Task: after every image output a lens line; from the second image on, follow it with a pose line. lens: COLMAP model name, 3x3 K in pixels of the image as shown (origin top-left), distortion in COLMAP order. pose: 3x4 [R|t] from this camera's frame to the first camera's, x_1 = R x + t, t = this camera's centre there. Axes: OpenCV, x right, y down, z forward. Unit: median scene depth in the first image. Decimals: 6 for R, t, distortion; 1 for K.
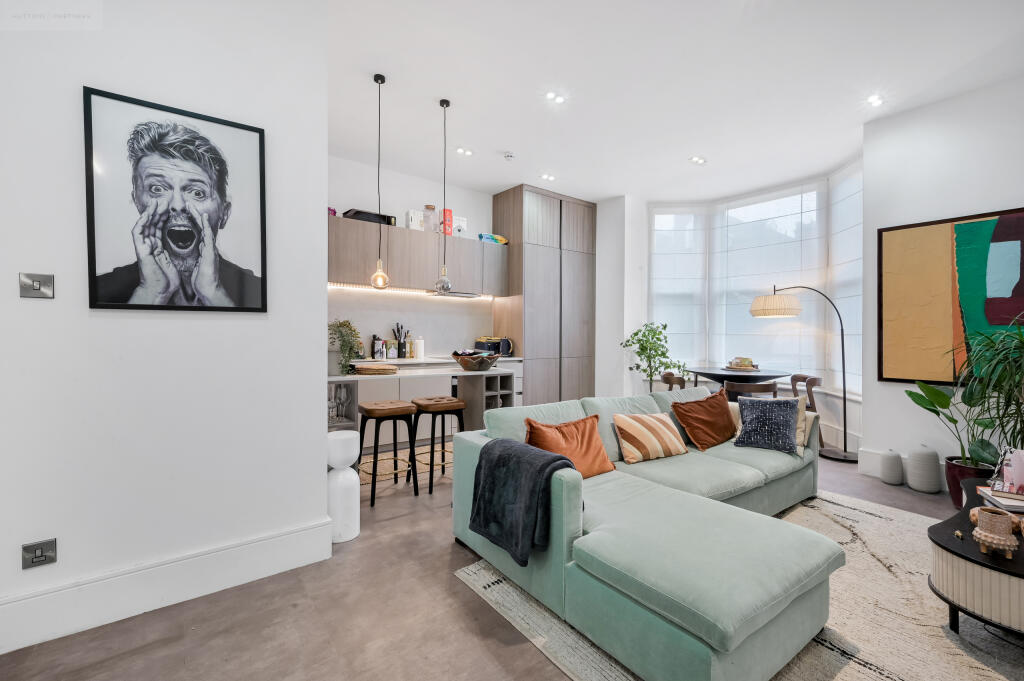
lens RADIAL K [[442.1, 0, 507.2], [0, 442.1, 335.6], [0, 0, 1]] dist [0.000121, 0.000005]
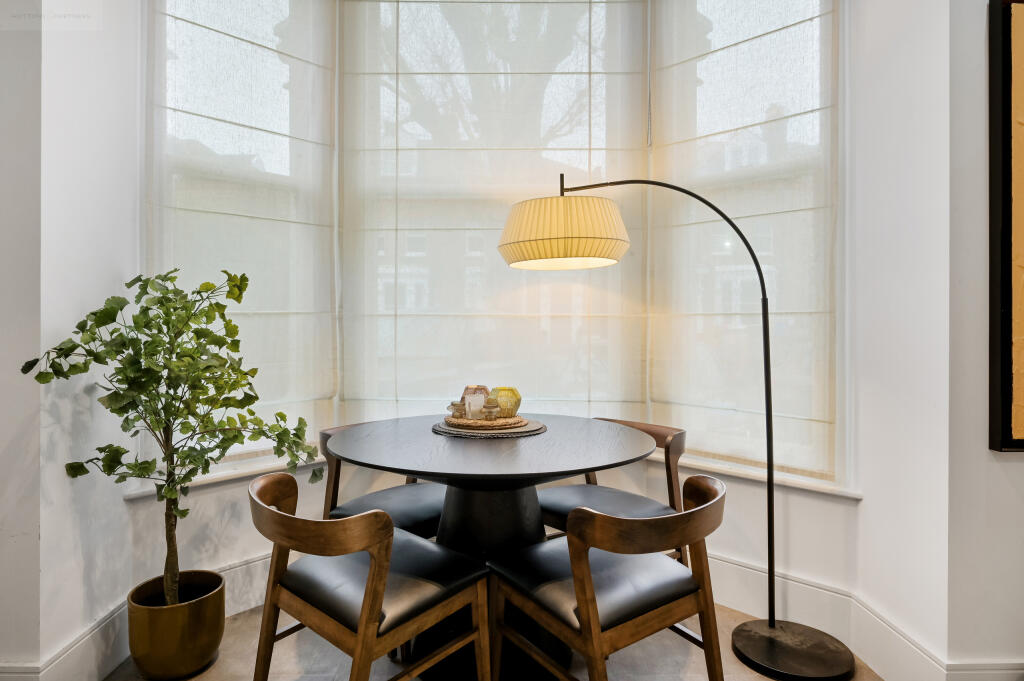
lens RADIAL K [[626.2, 0, 512.0], [0, 626.2, 329.3], [0, 0, 1]] dist [-0.014279, 0.002698]
pose [[0.576842, -0.017931, 0.816659, 0.154626], [0.010431, 0.999839, 0.014585, 0.000460], [-0.816789, 0.000105, 0.576937, 0.654116]]
